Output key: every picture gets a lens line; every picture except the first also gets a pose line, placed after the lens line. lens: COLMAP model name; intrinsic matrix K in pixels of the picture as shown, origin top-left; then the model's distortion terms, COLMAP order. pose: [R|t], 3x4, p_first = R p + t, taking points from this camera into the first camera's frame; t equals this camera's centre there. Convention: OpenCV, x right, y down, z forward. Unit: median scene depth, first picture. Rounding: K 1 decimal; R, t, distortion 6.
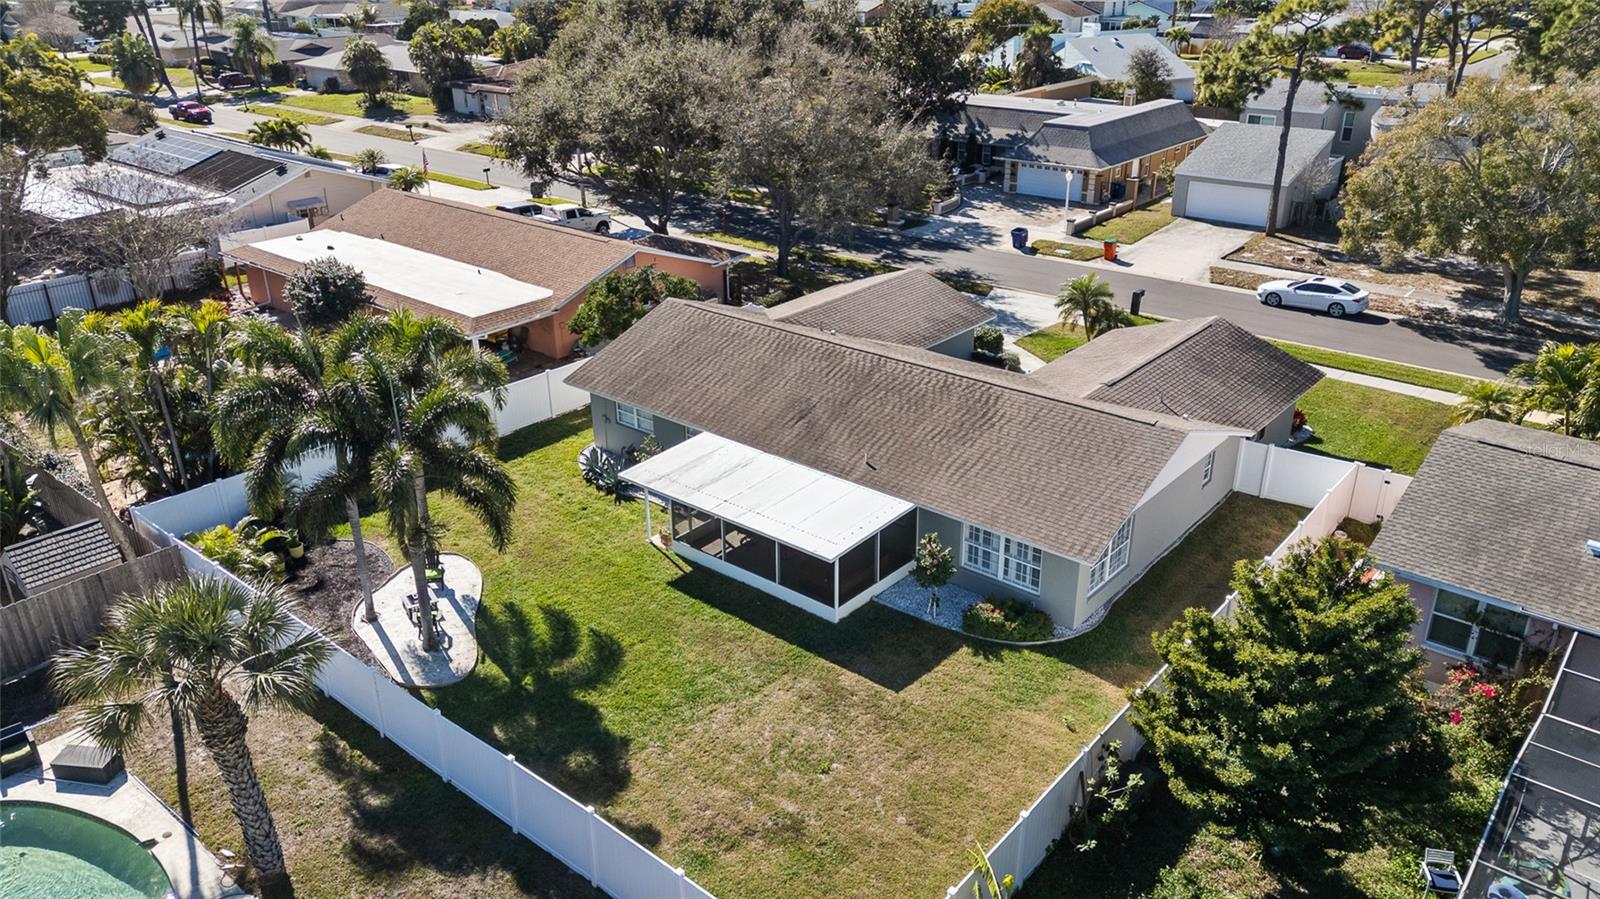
lens RADIAL K [[1153.3, 0, 803.8], [0, 1153.3, 476.6], [0, 0, 1]] dist [0.069667, -0.070836]
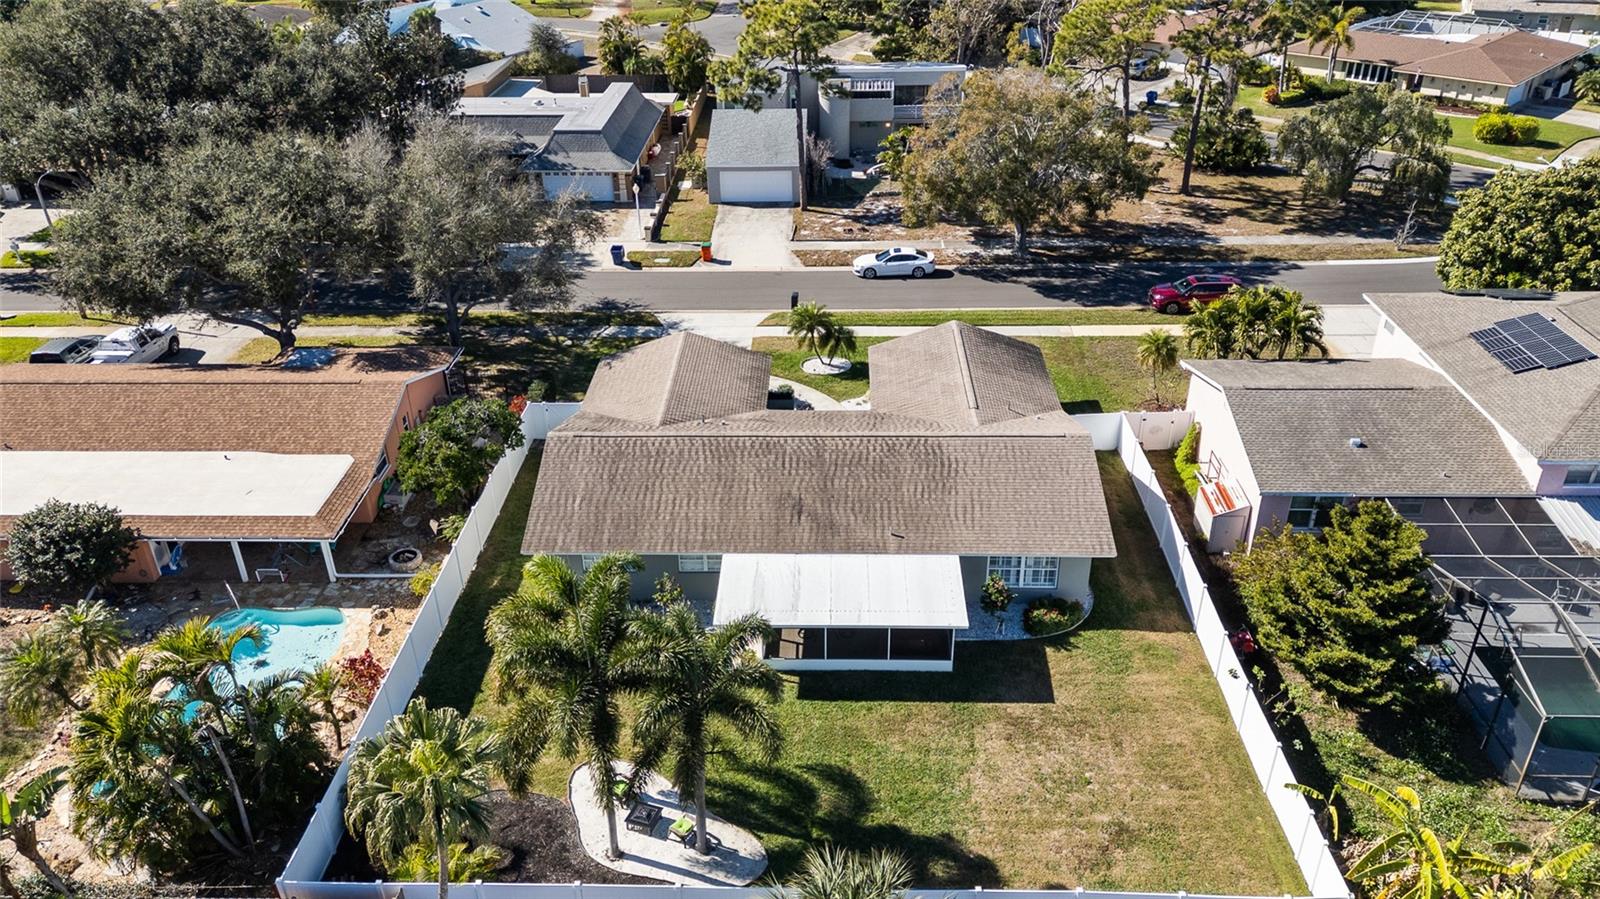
lens RADIAL K [[1153.3, 0, 803.8], [0, 1153.3, 476.6], [0, 0, 1]] dist [0.069667, -0.070836]
pose [[0.781605, -0.318219, 0.536499, -0.386523], [0.272598, 0.947861, 0.165076, -0.176174], [-0.561056, 0.017224, 0.827598, 0.040677]]
